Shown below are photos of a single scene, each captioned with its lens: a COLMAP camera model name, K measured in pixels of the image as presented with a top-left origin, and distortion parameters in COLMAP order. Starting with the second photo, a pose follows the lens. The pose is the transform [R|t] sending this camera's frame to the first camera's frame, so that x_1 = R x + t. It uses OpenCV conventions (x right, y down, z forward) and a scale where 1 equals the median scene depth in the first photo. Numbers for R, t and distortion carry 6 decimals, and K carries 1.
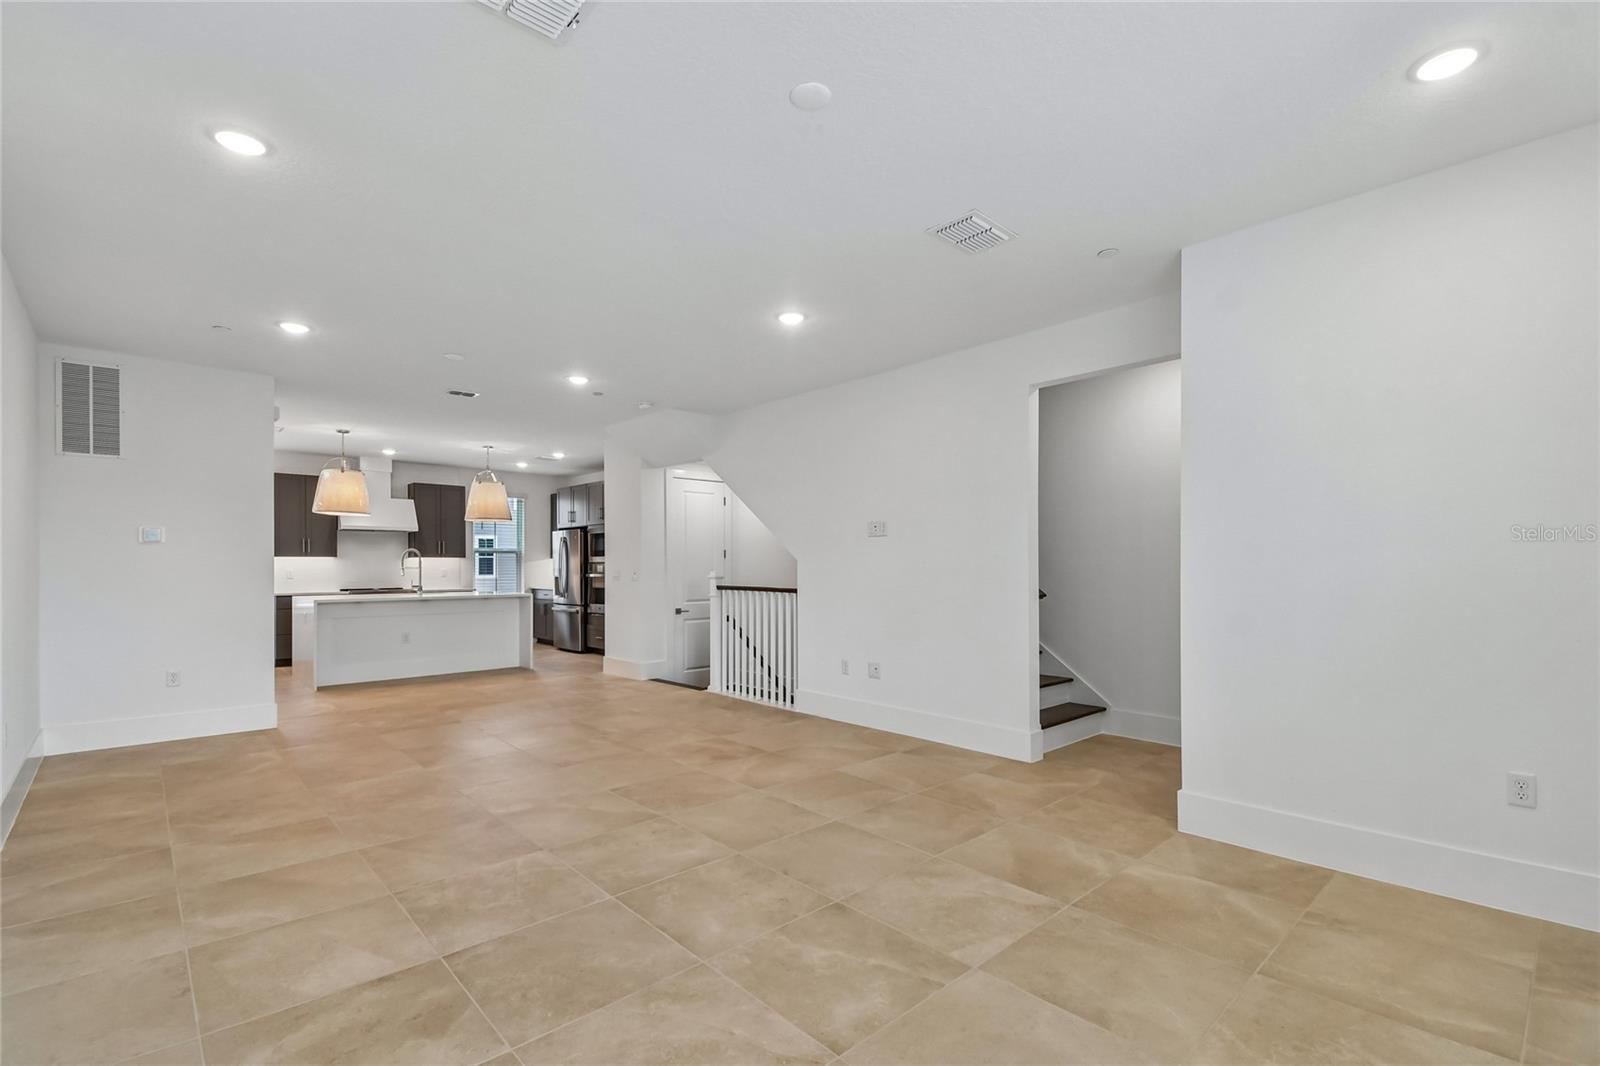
lens RADIAL K [[714.8, 0, 803.1], [0, 714.8, 555.9], [0, 0, 1]] dist [0.040438, -0.026179]
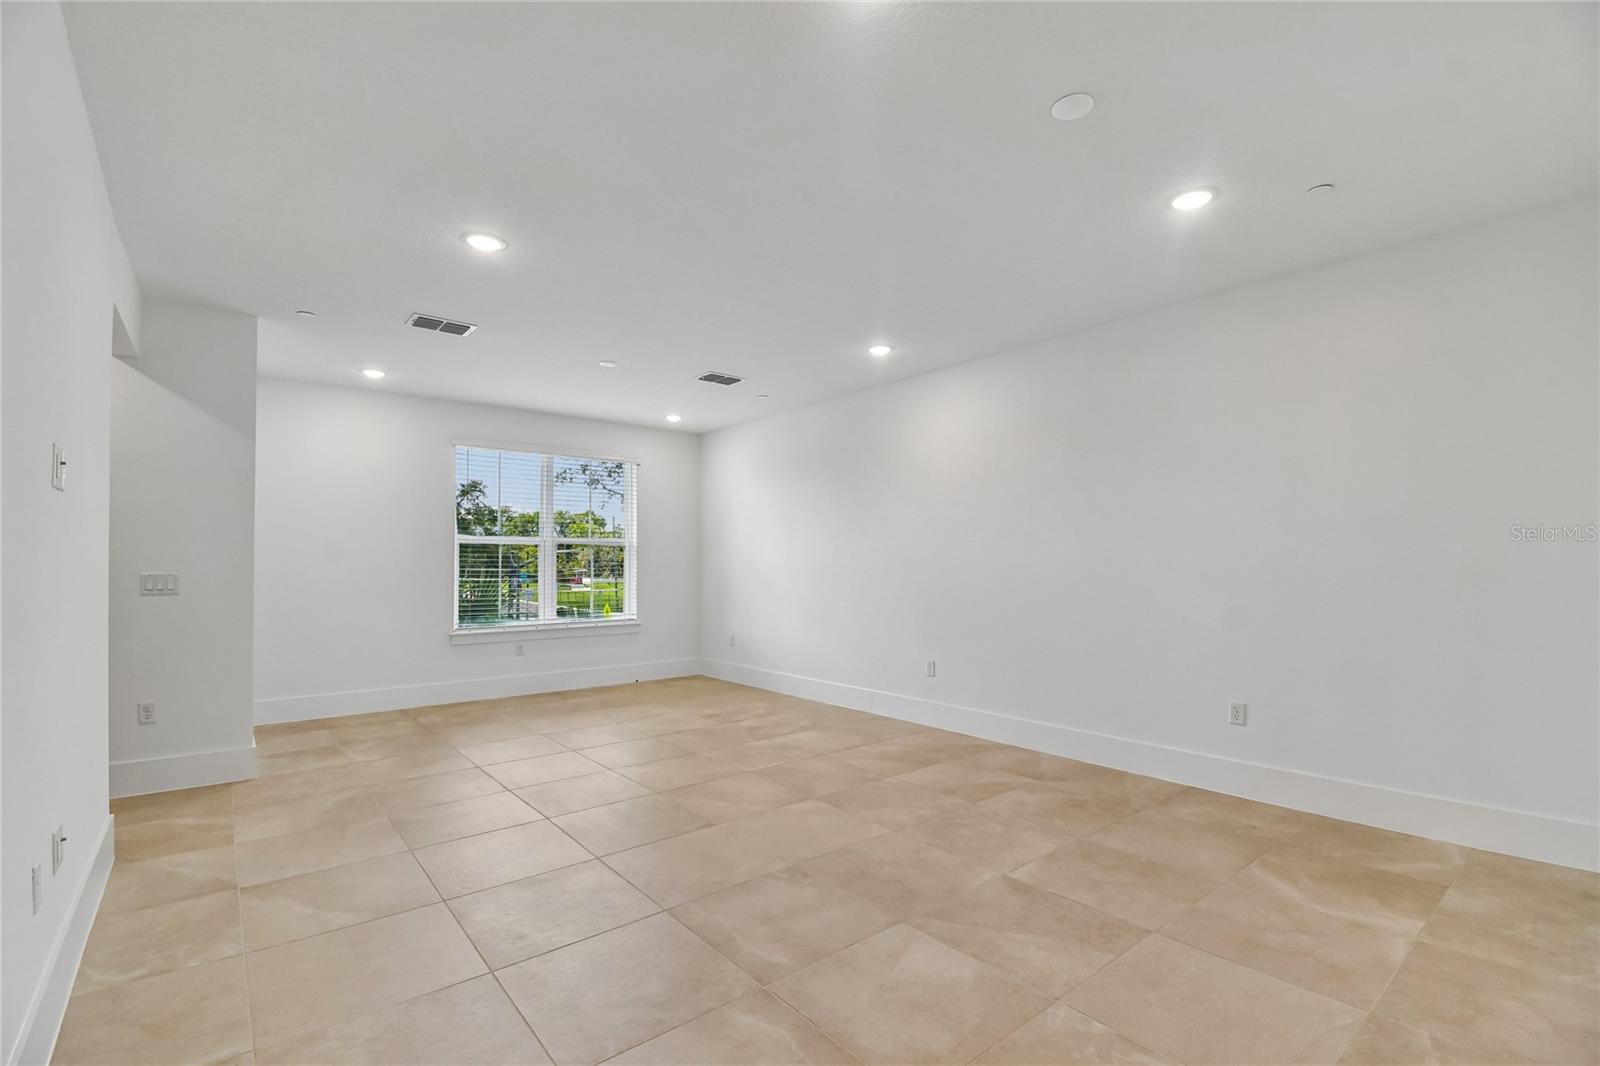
lens RADIAL K [[703.6, 0, 804.7], [0, 703.6, 549.5], [0, 0, 1]] dist [0.020910, -0.026051]
pose [[-0.998381, 0.006889, 0.056459, -0.369398], [0.004774, 0.999285, -0.037510, 0.023800], [-0.056677, -0.037179, -0.997700, 1.598573]]
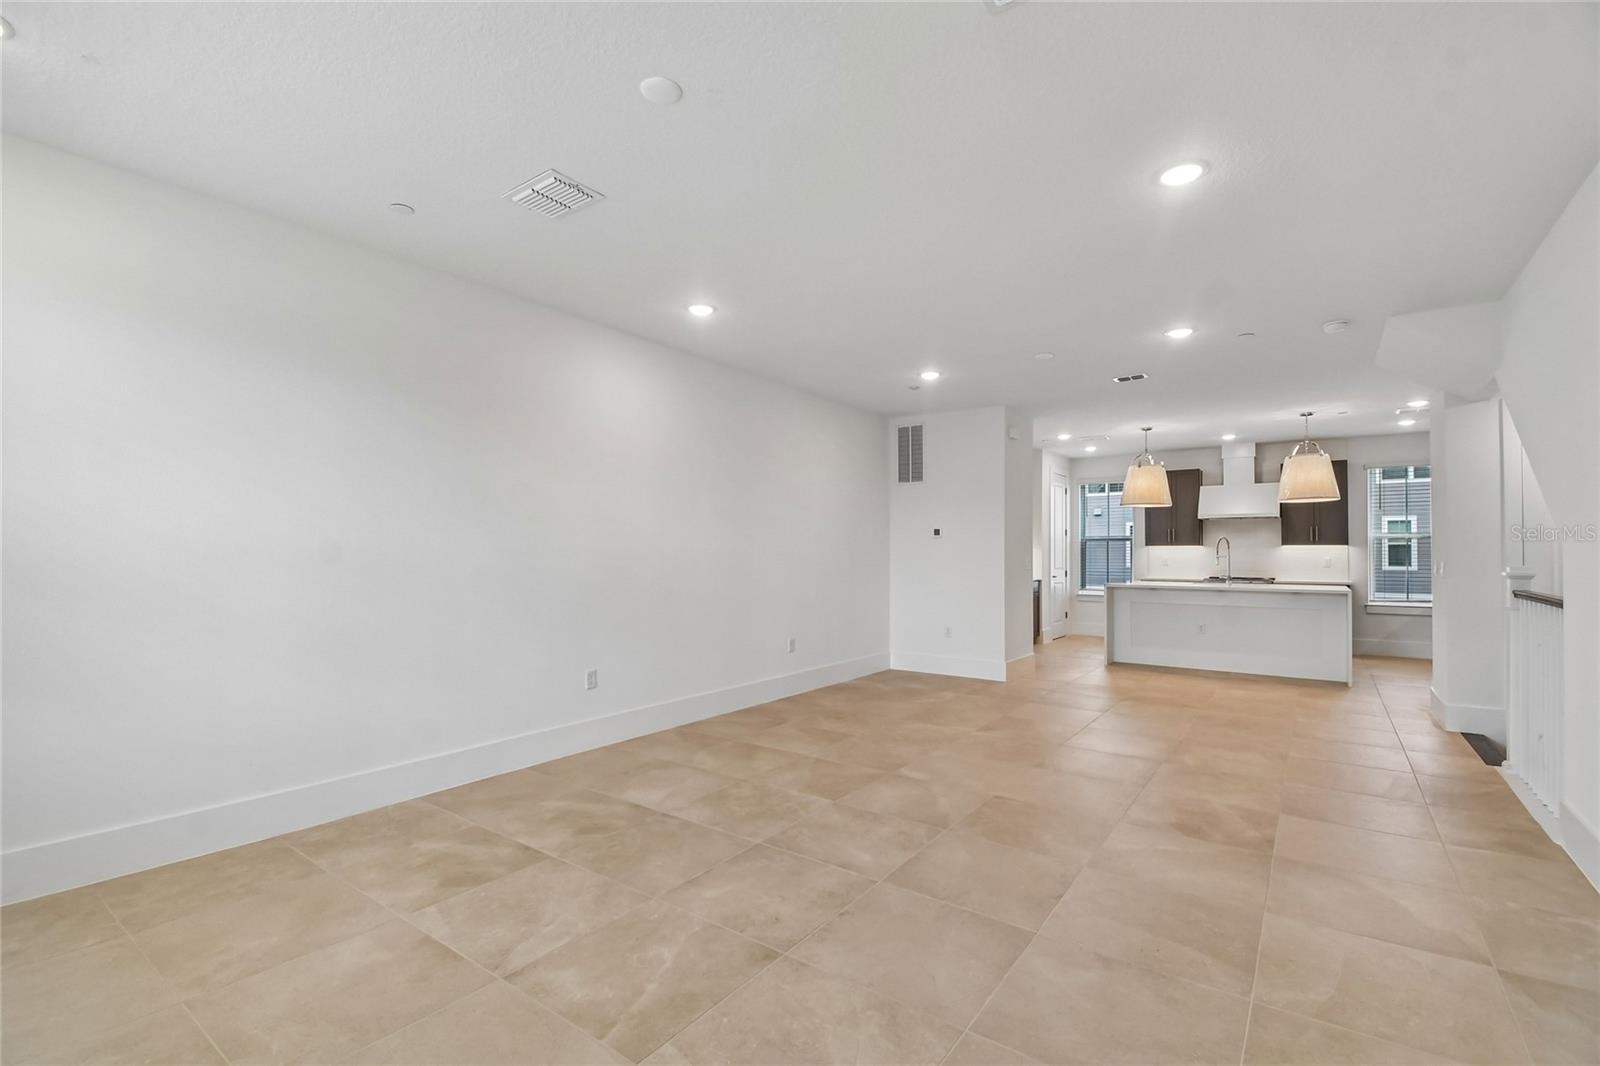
lens RADIAL K [[704.7, 0, 800.0], [0, 704.7, 533.0], [0, 0, 1]] dist [0.037645, -0.025819]
pose [[0.195261, -0.026121, -0.980403, 0.508554], [0.010655, 0.999643, -0.024512, 0.004994], [0.980693, -0.005660, 0.195470, 0.496359]]
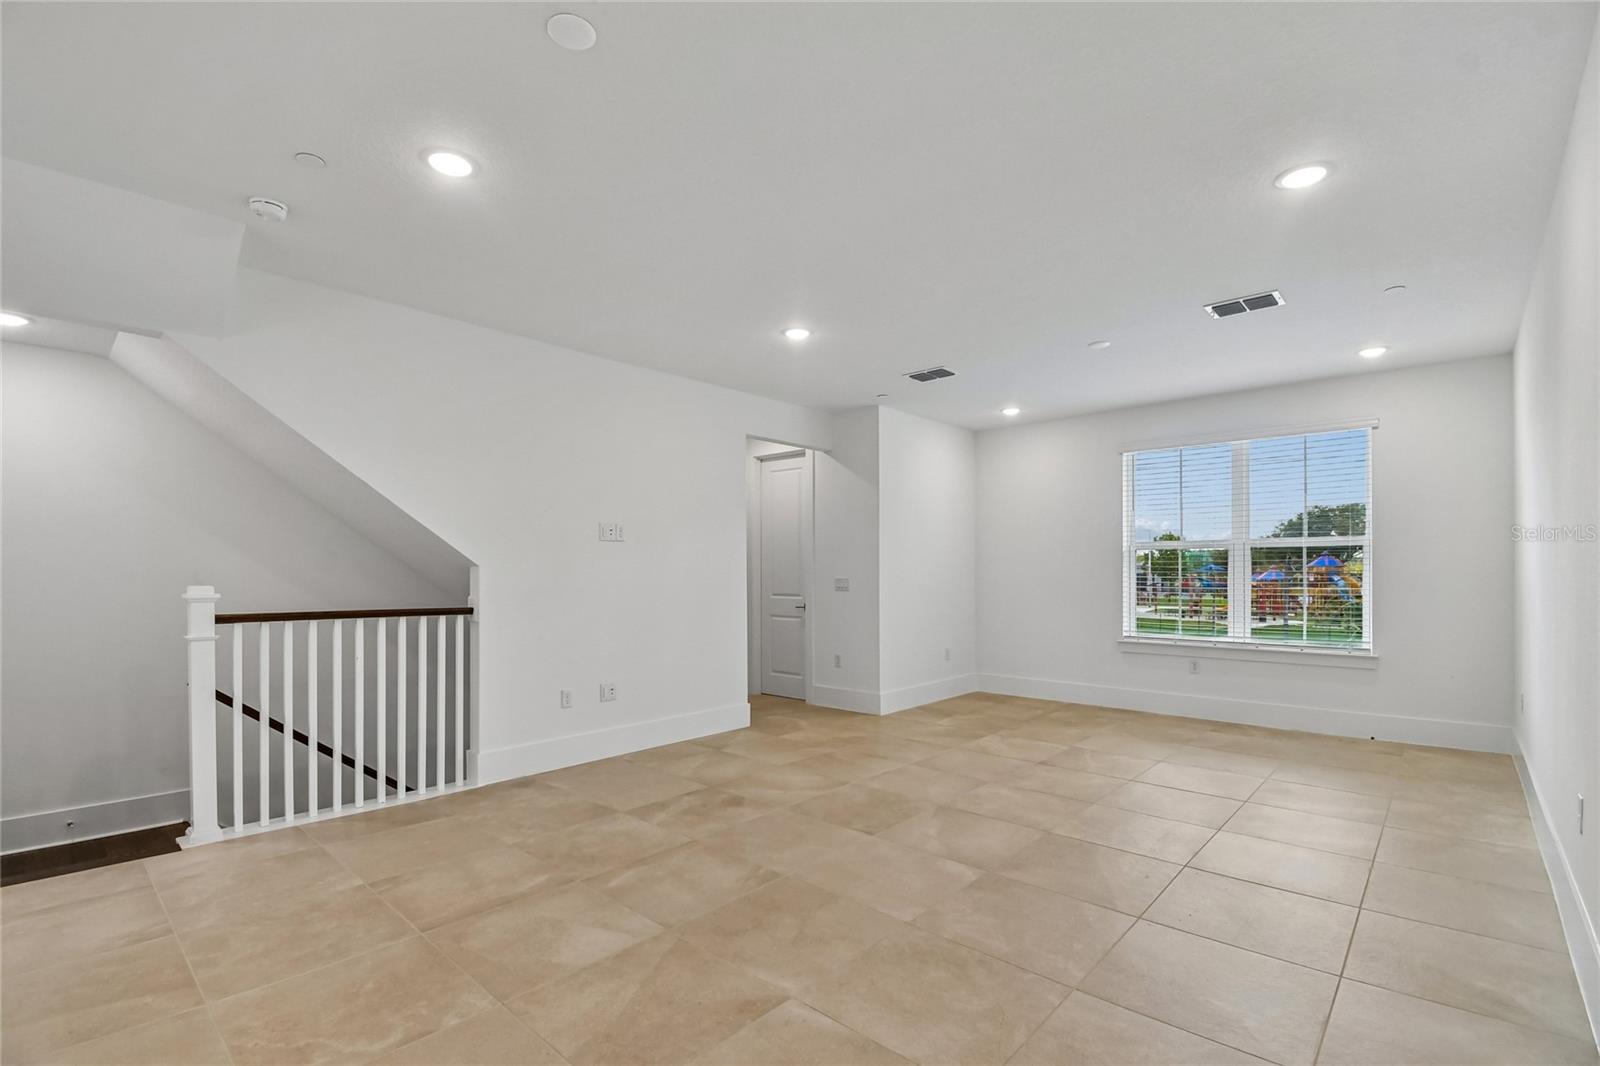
lens RADIAL K [[715.4, 0, 802.3], [0, 715.4, 565.8], [0, 0, 1]] dist [0.025240, -0.028433]
pose [[-0.088153, 0.014640, 0.995999, -0.964668], [-0.013202, 0.999787, -0.015864, 0.017077], [-0.996019, -0.014548, -0.087940, 1.004110]]
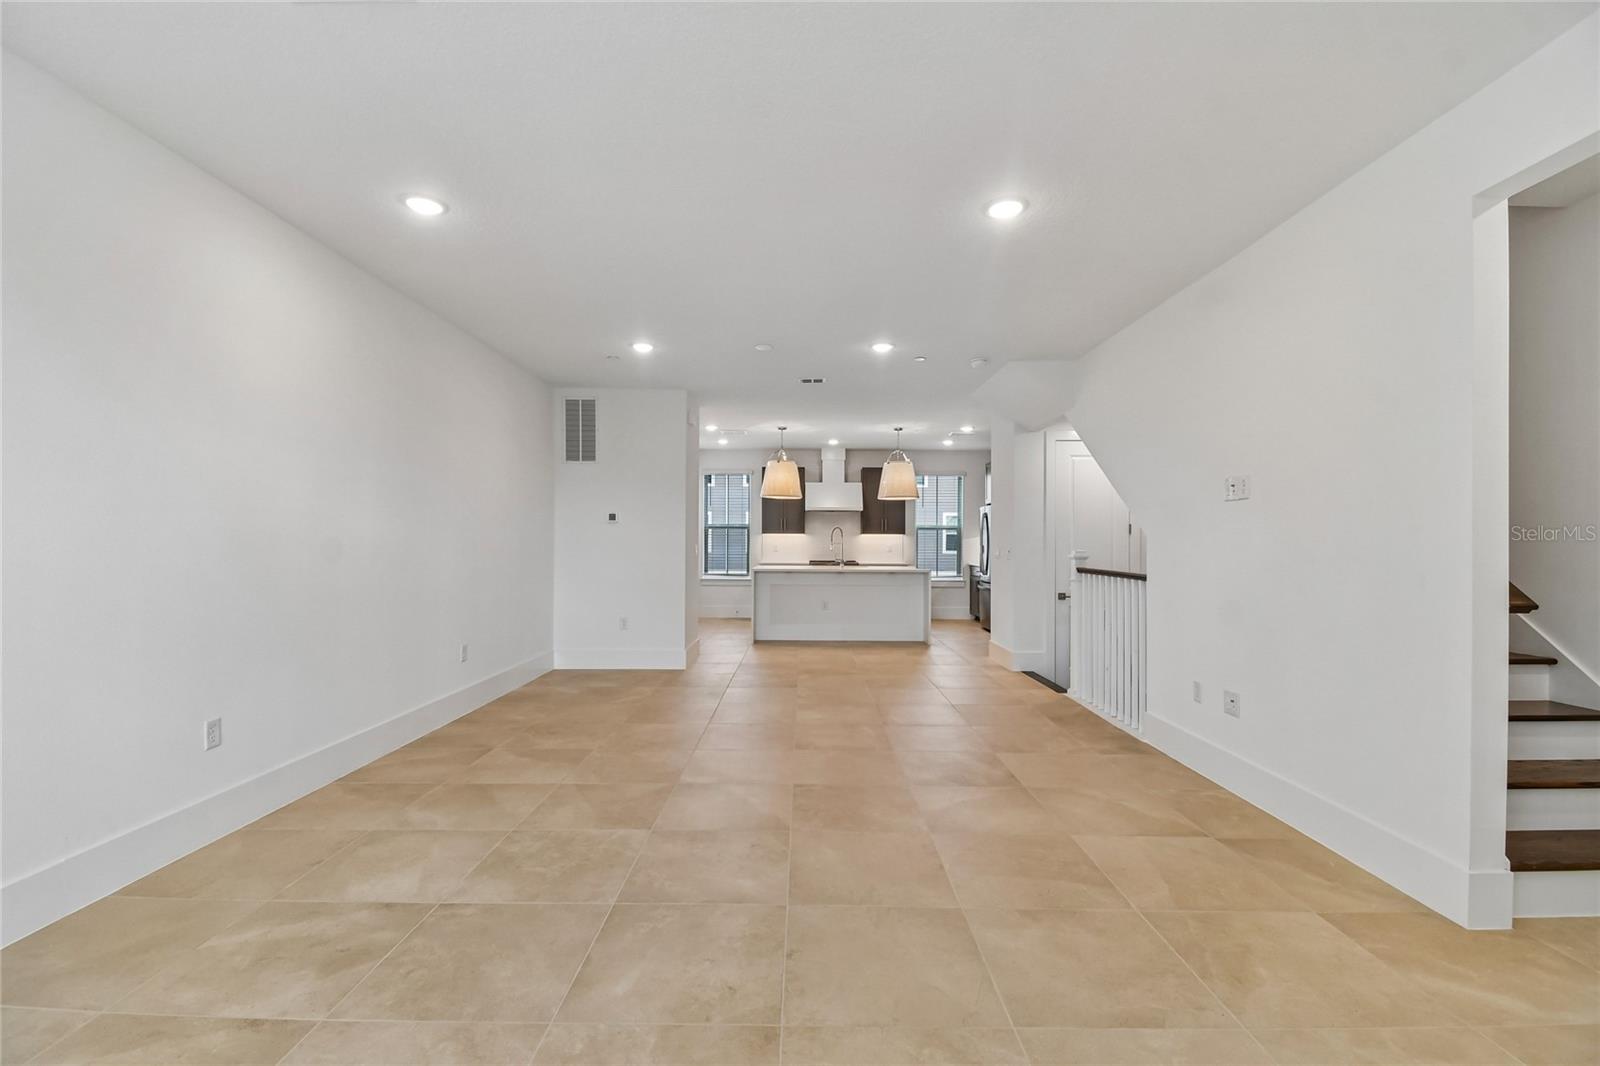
lens RADIAL K [[704.7, 0, 800.0], [0, 704.7, 533.0], [0, 0, 1]] dist [0.037645, -0.025819]
pose [[0.730899, -0.002599, -0.682481, 0.307420], [0.002680, 0.999996, -0.000939, 0.002878], [0.682481, -0.001143, 0.730903, 0.295022]]
